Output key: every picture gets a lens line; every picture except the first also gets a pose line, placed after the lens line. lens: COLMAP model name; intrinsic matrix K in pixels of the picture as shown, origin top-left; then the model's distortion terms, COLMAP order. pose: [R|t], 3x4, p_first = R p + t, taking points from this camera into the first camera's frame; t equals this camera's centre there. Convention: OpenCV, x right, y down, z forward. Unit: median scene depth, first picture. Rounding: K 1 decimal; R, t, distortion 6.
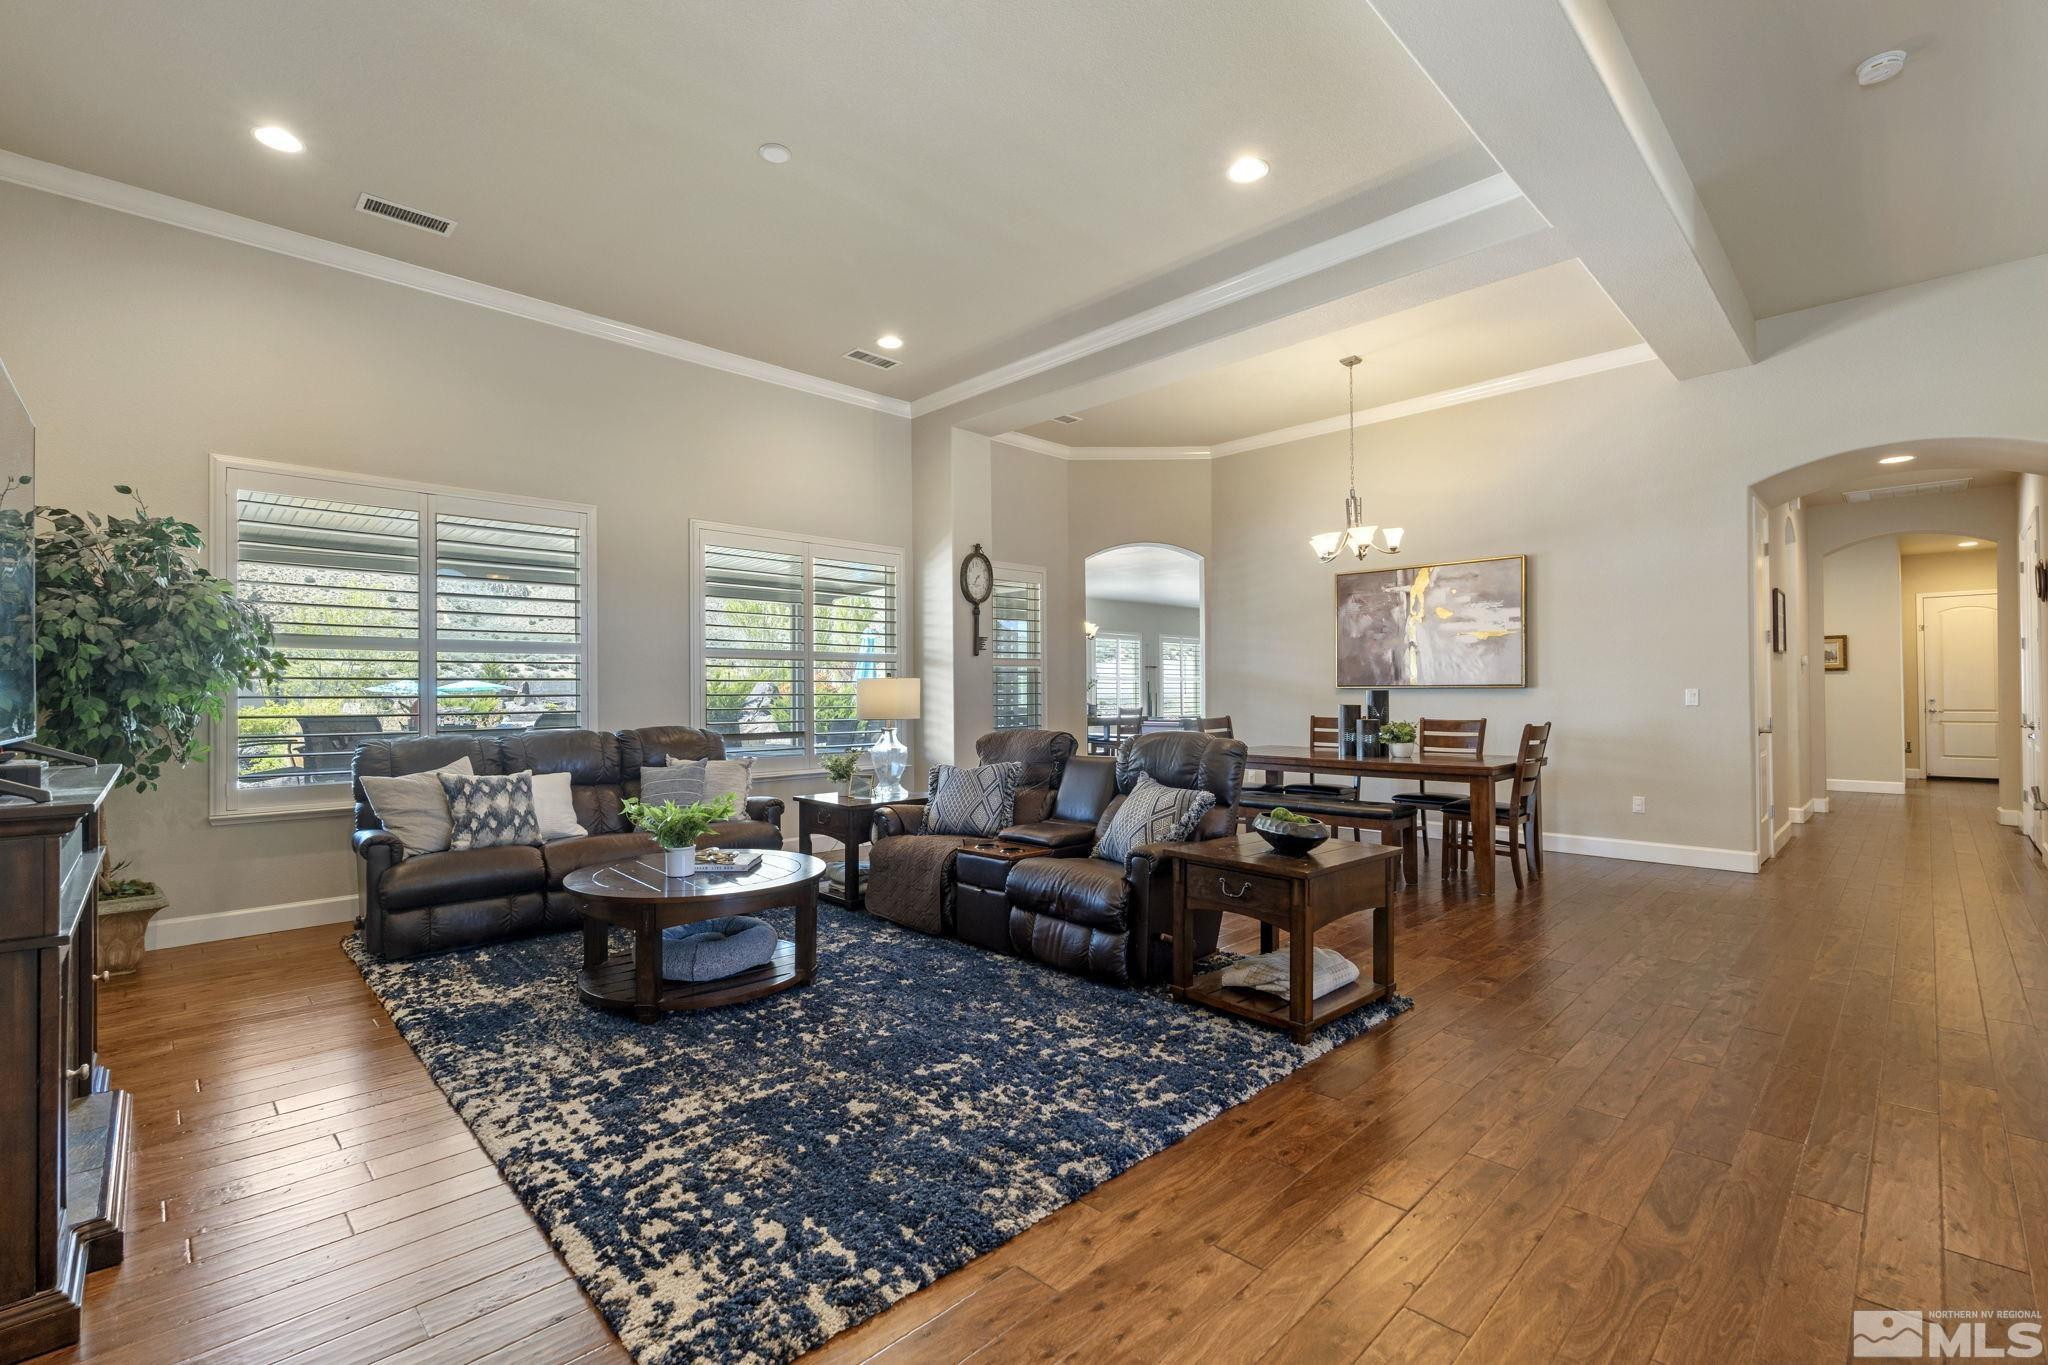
lens RADIAL K [[898.2, 0, 1012.8], [0, 898.2, 688.4], [0, 0, 1]] dist [-0.001344, 0.003786]
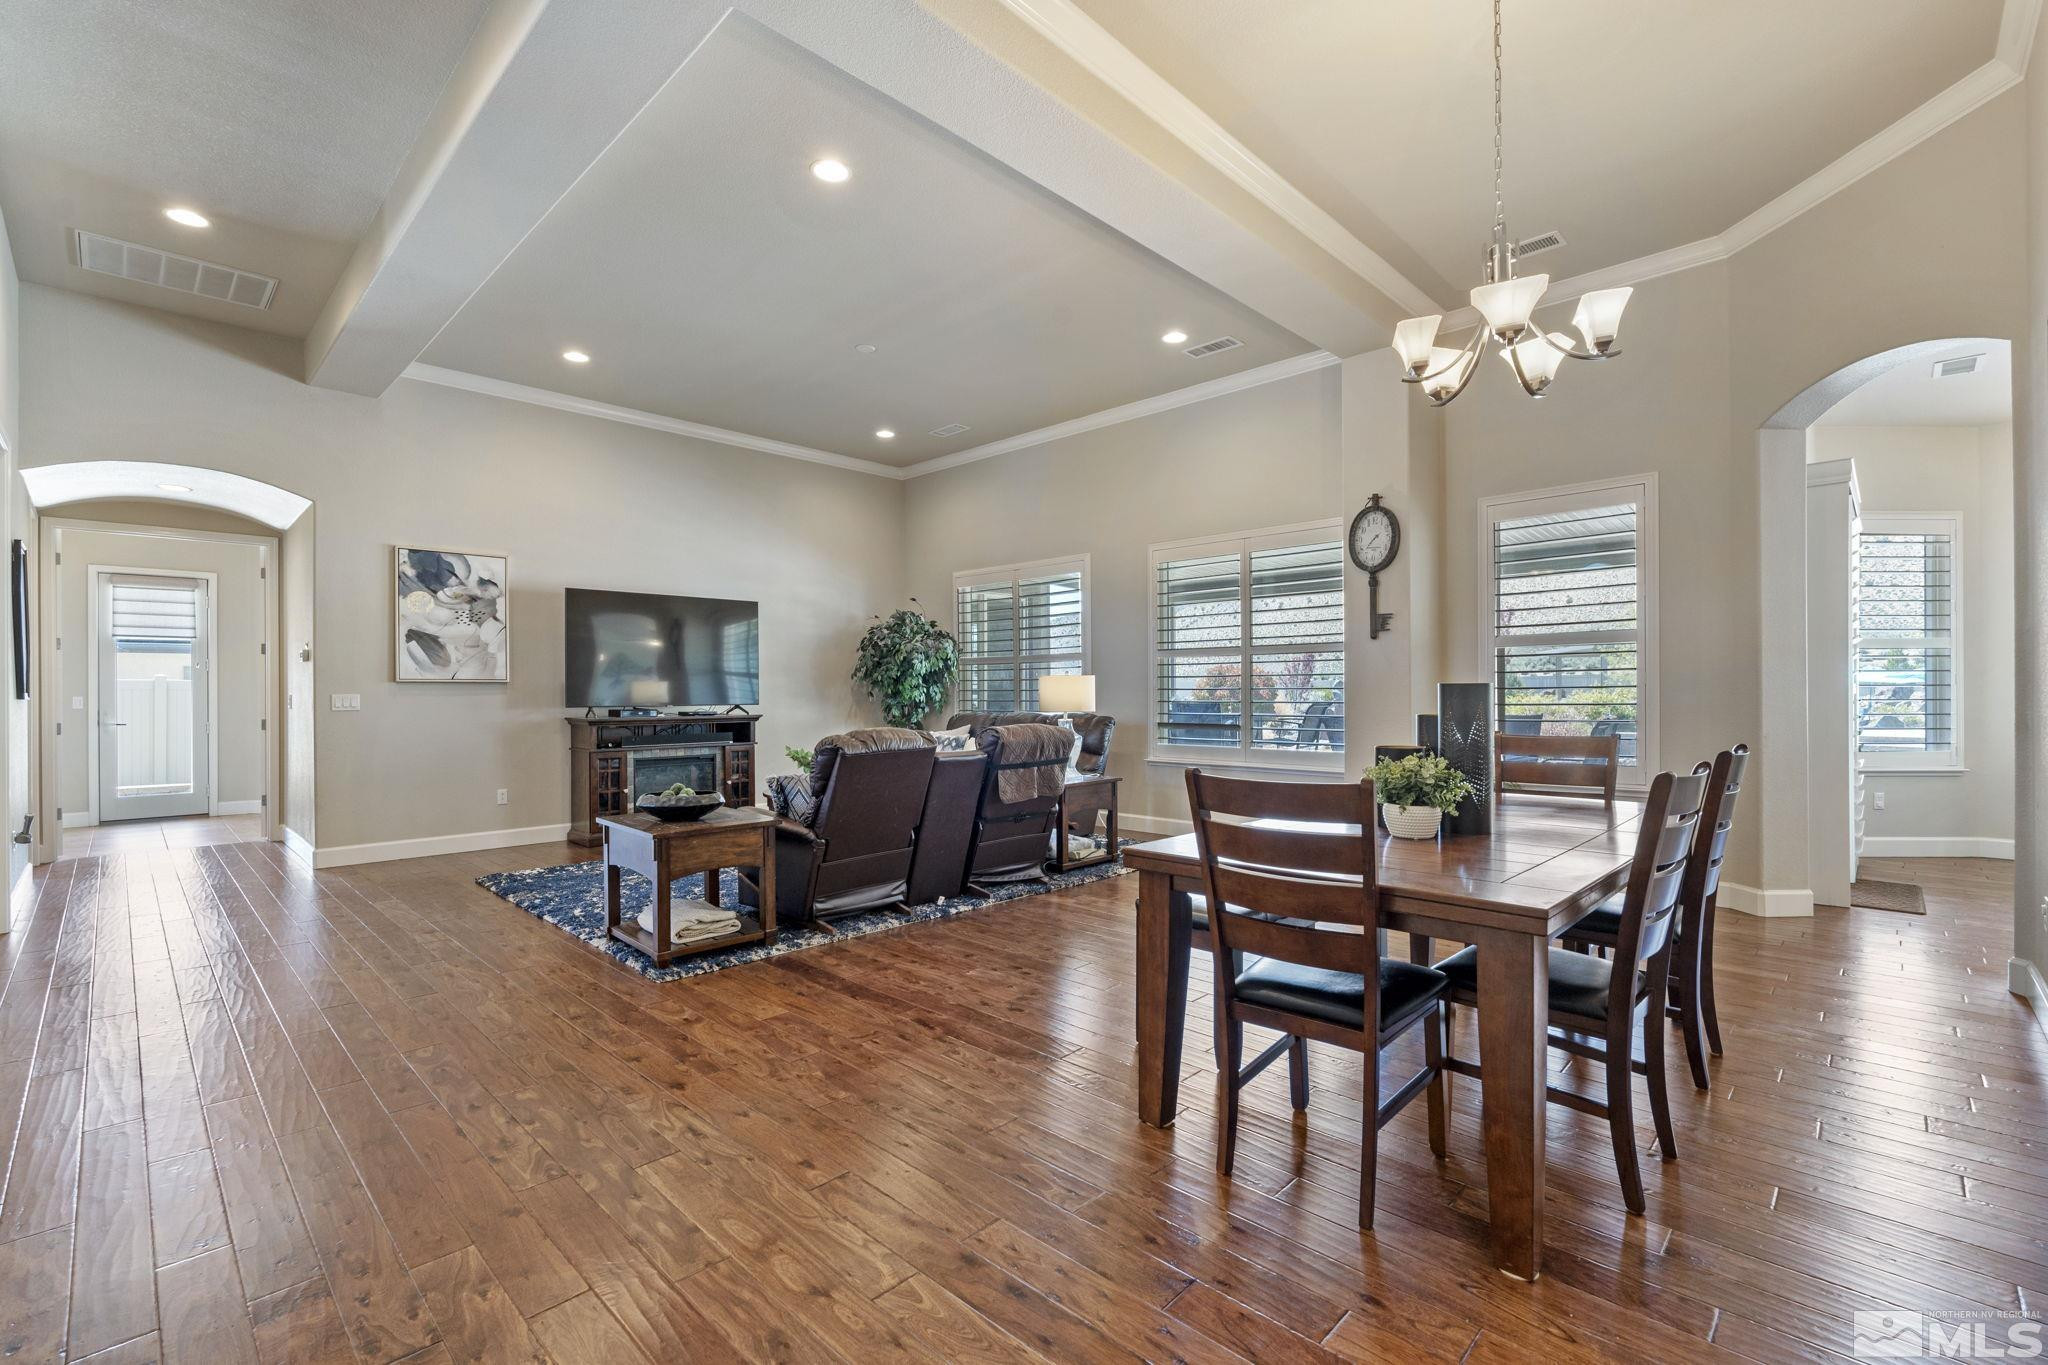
lens RADIAL K [[898.2, 0, 1012.8], [0, 898.2, 688.4], [0, 0, 1]] dist [-0.001344, 0.003786]
pose [[0.015030, 0.002501, -0.999884, 0.730031], [0.008108, 0.999964, 0.002623, 0.001733], [0.999854, -0.008146, 0.015009, 0.675651]]
